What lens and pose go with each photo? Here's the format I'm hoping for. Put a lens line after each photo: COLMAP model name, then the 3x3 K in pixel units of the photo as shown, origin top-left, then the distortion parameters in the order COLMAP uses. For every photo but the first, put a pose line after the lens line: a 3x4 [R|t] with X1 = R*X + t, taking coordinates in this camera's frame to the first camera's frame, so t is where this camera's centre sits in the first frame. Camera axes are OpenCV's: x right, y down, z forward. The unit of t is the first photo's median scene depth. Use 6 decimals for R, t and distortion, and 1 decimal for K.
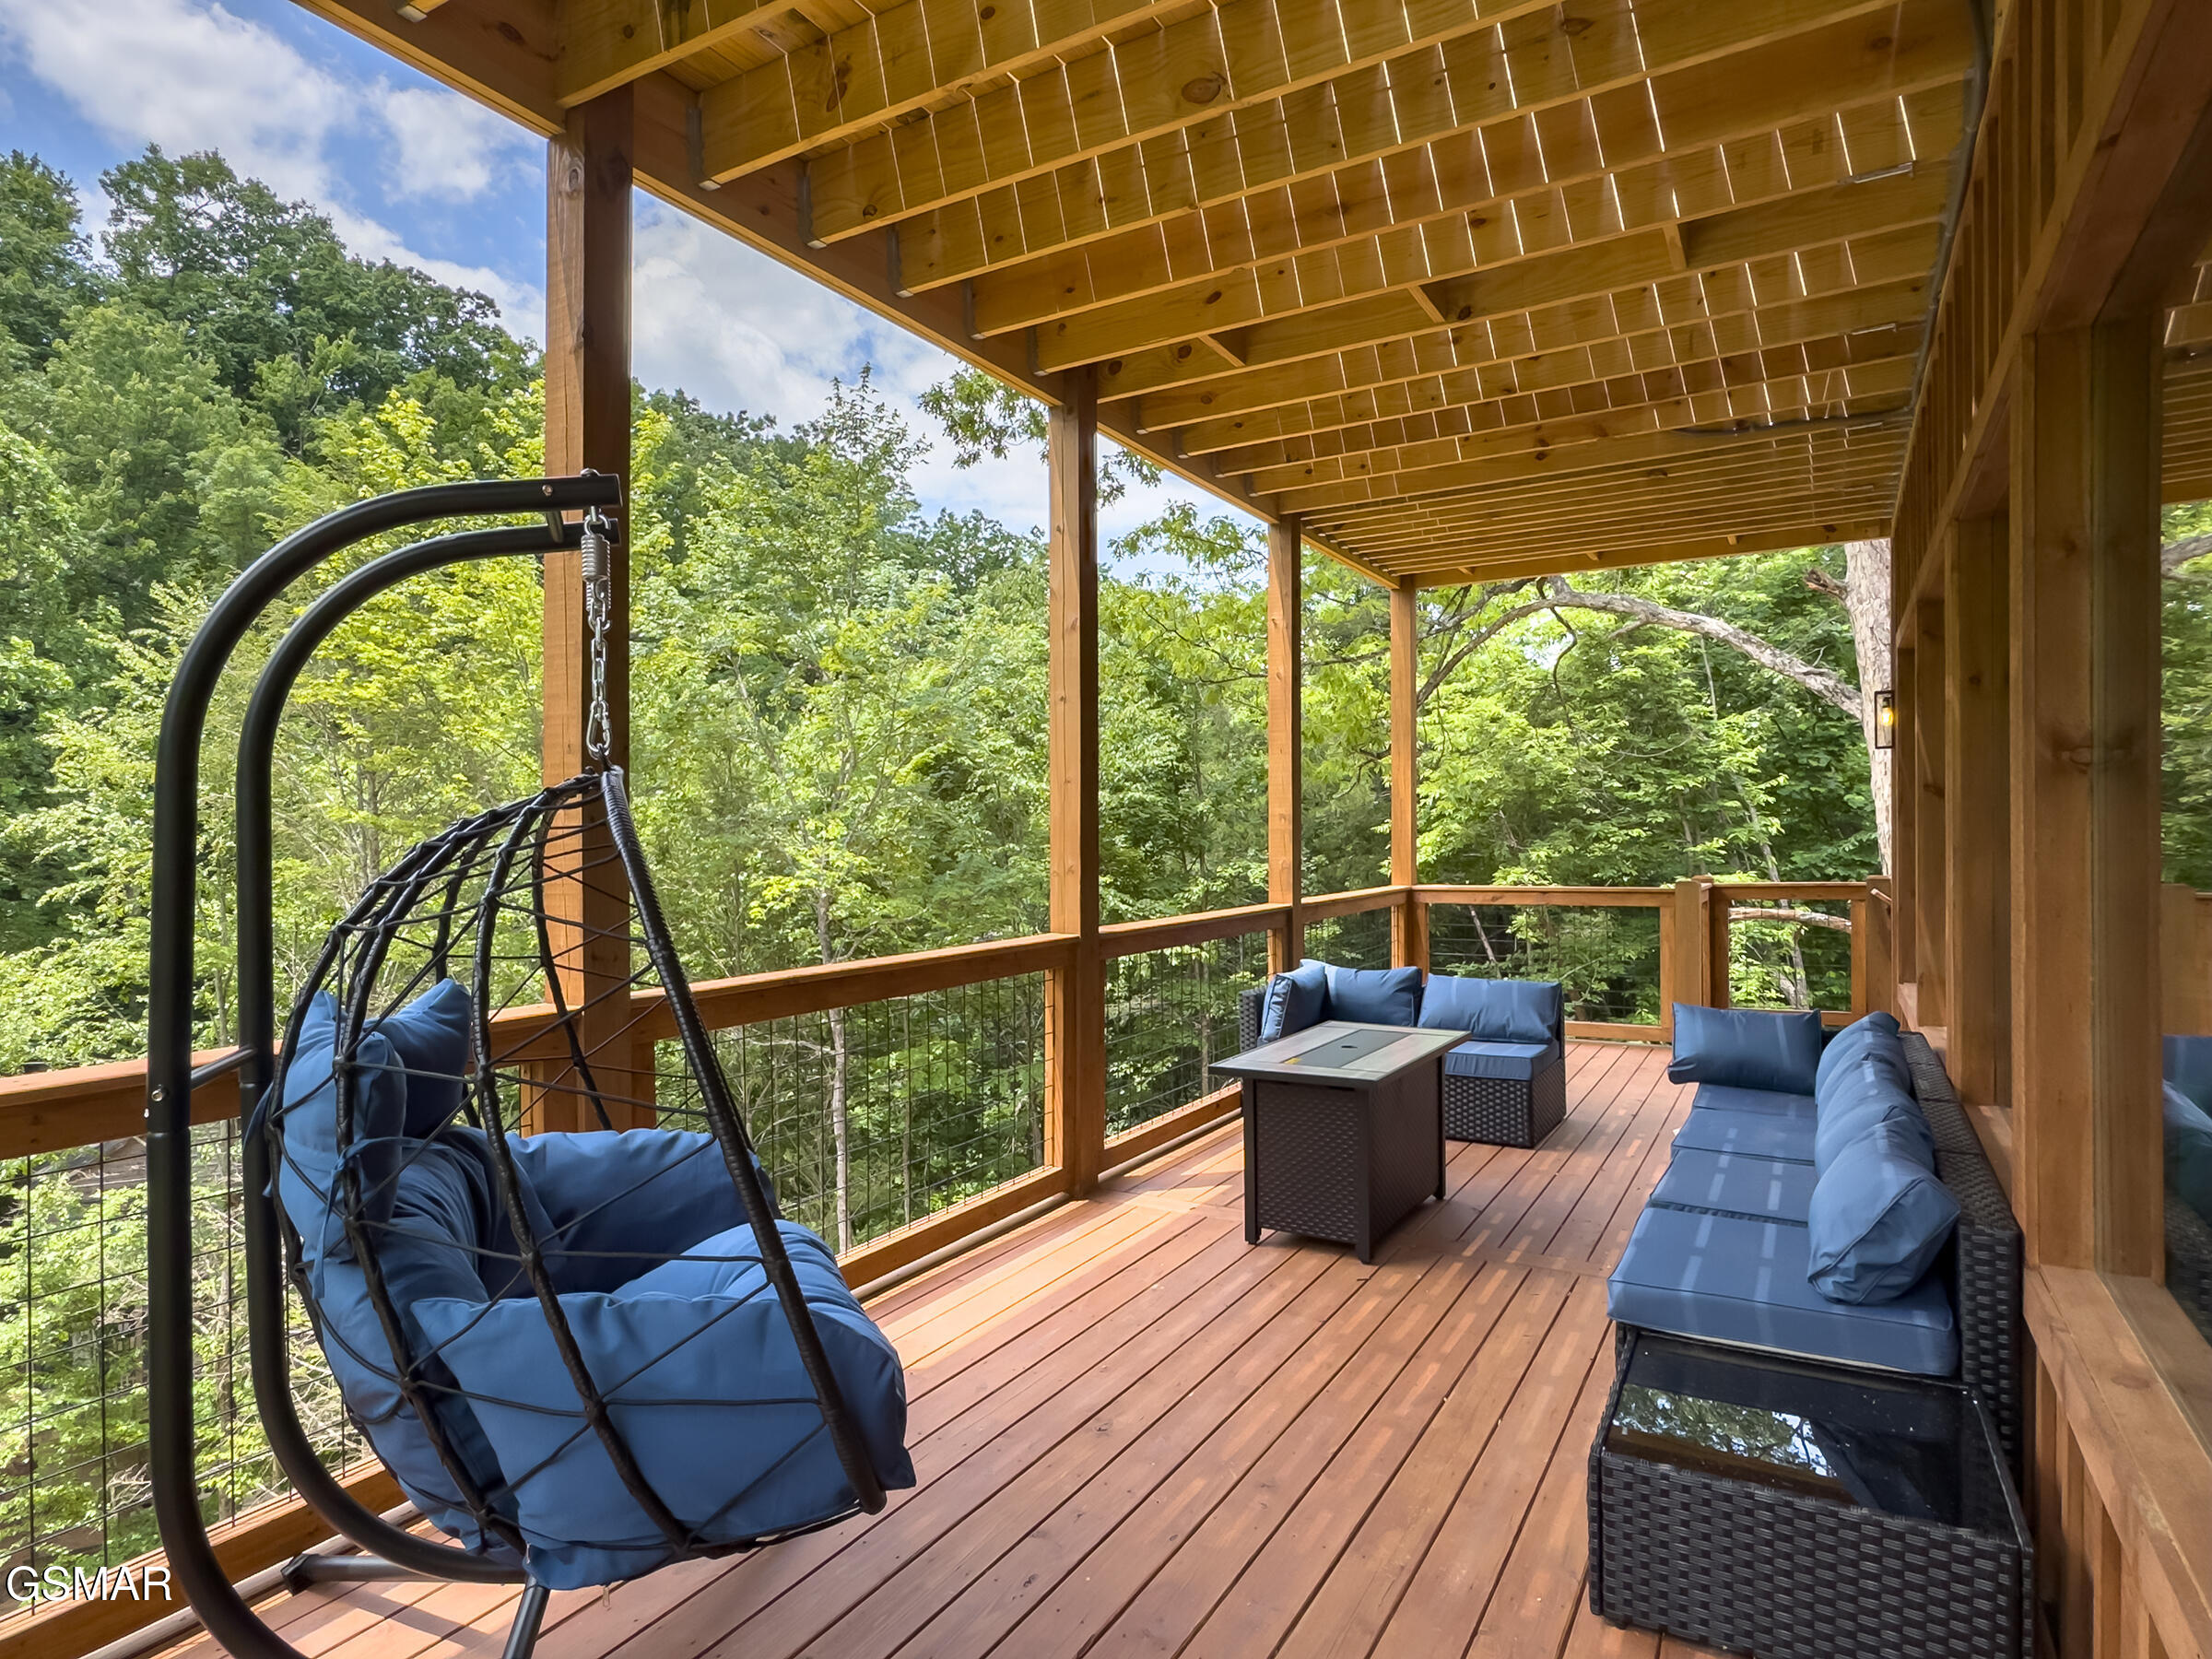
lens RADIAL K [[1291.8, 0, 1071.4], [0, 1291.8, 838.2], [0, 0, 1]] dist [0.042611, 0.002205]
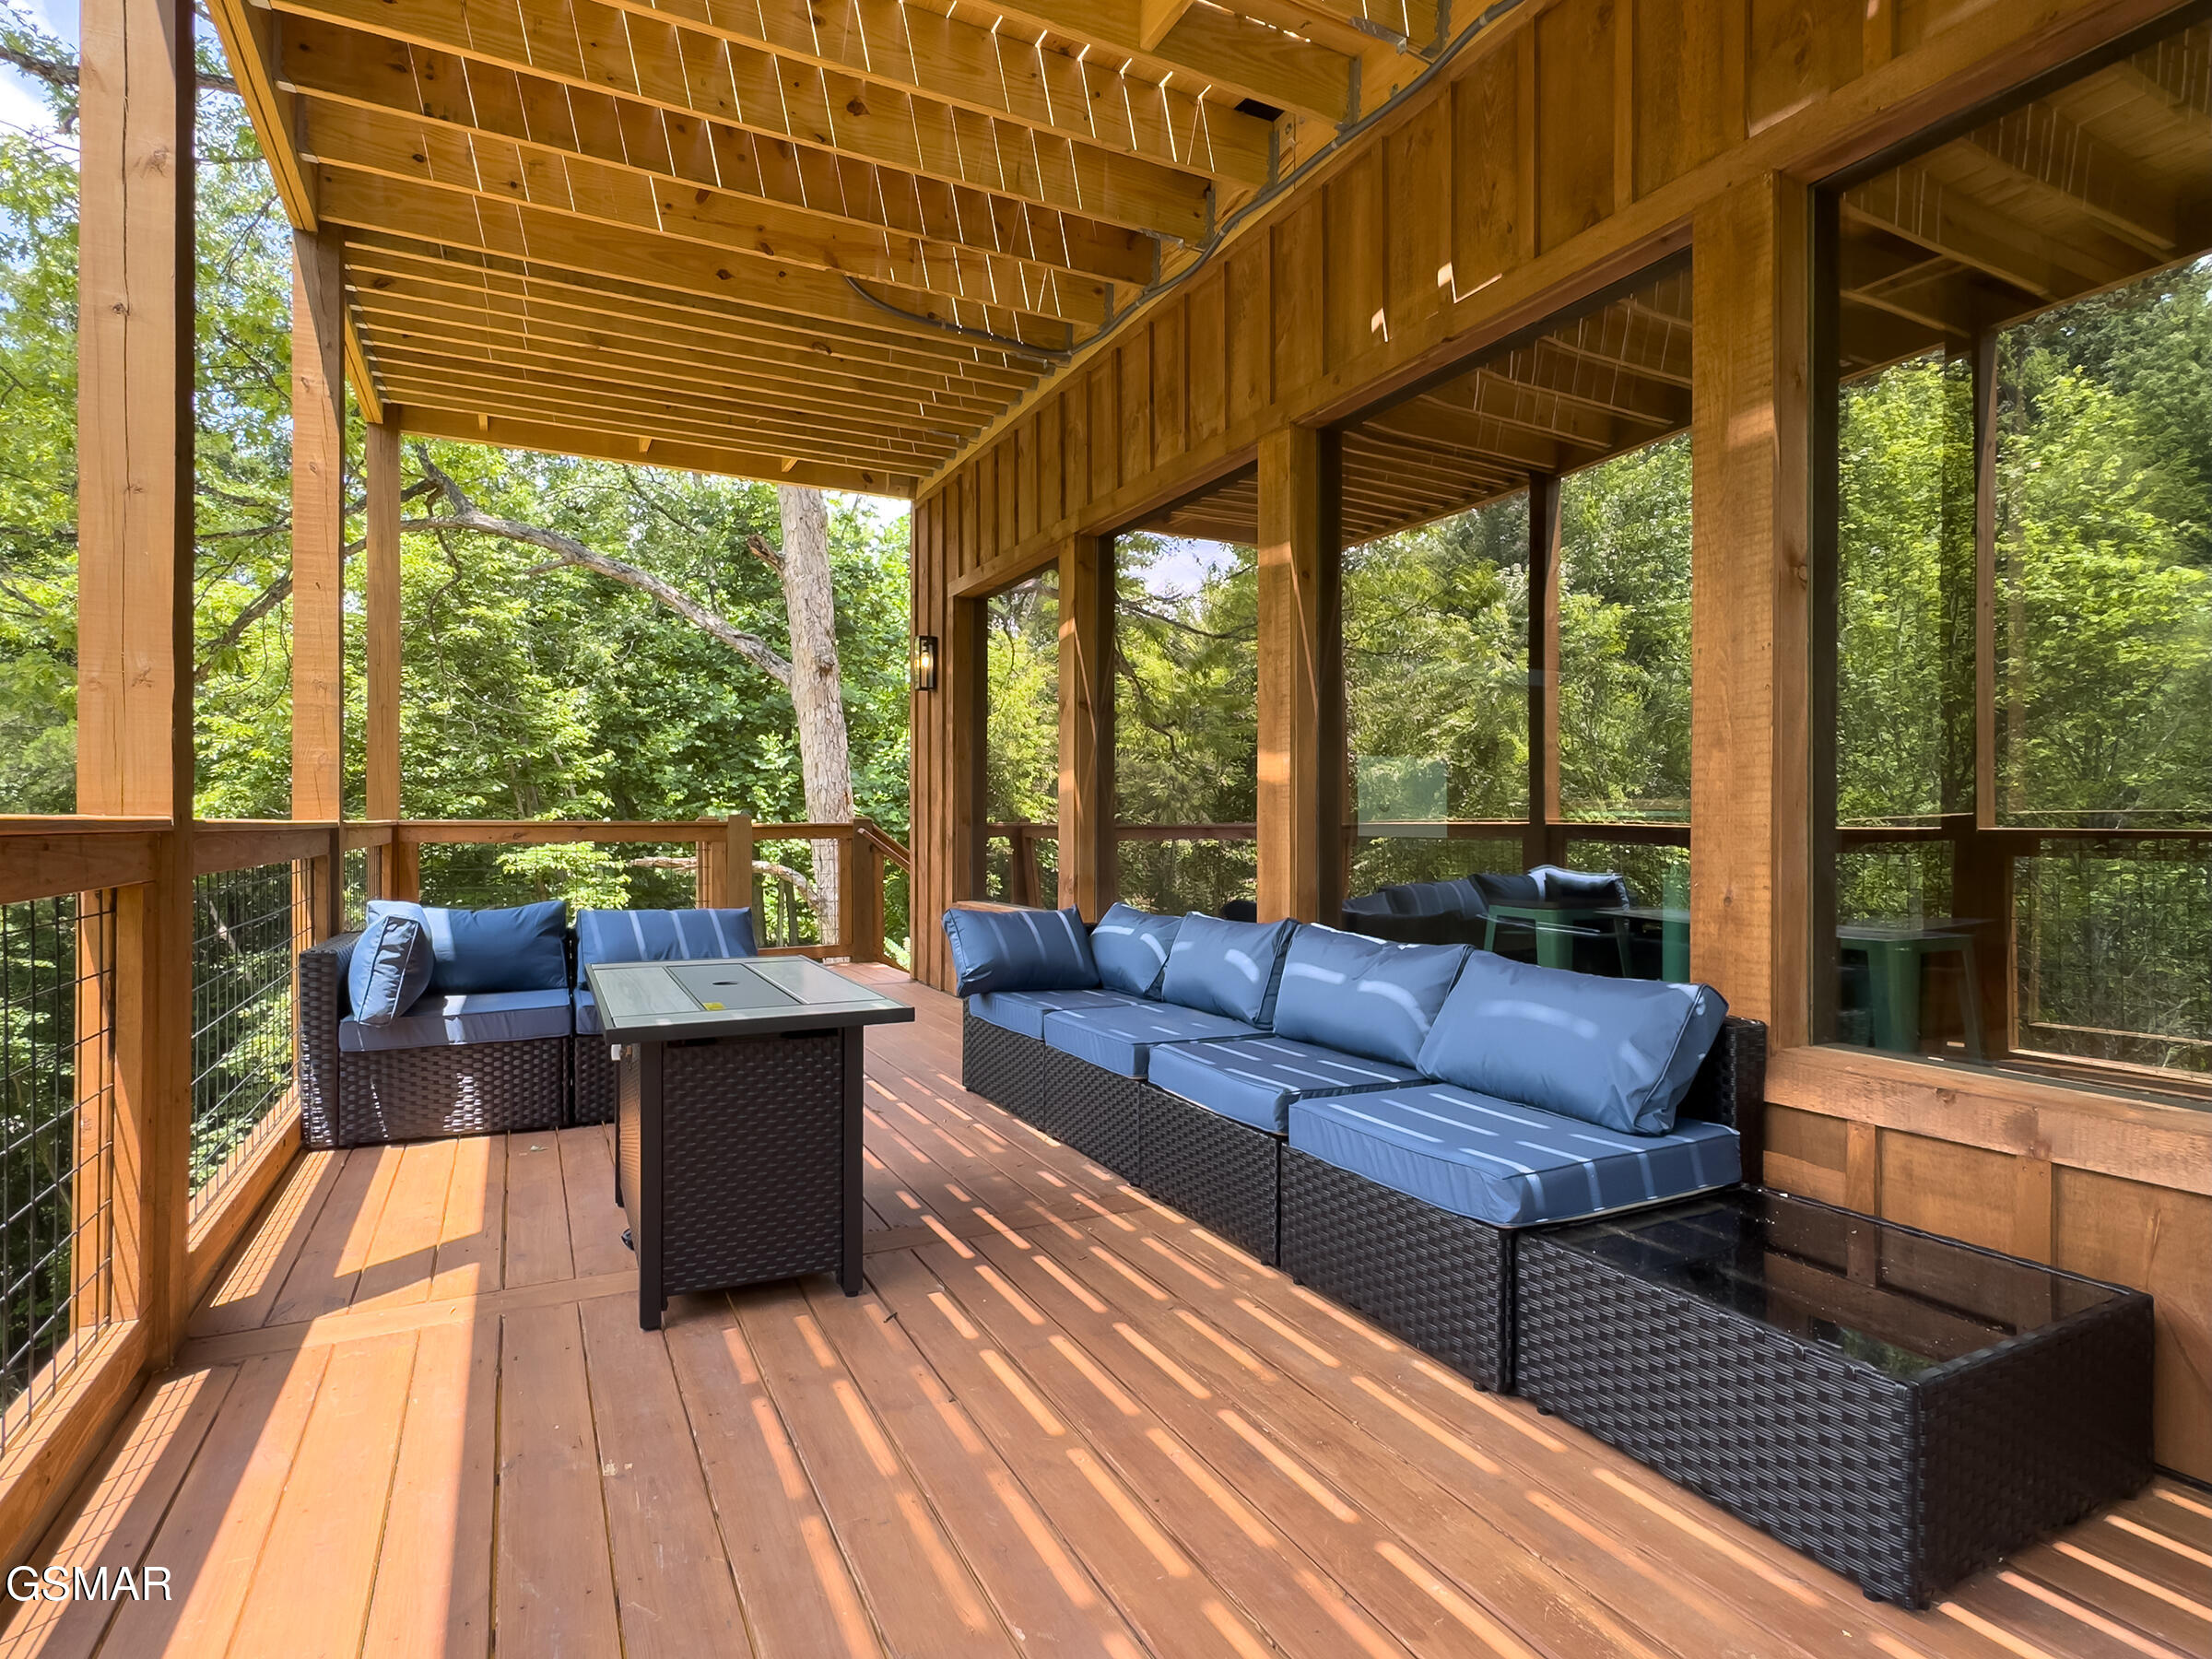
lens RADIAL K [[1205.8, 0, 1106.0], [0, 1205.8, 829.5], [0, 0, 1]] dist [-0.000001, -0.000199]
pose [[0.548070, 0.021129, 0.836166, -0.047210], [-0.015223, 0.999767, -0.015285, 0.023124], [-0.836294, -0.004352, 0.548264, 0.134929]]
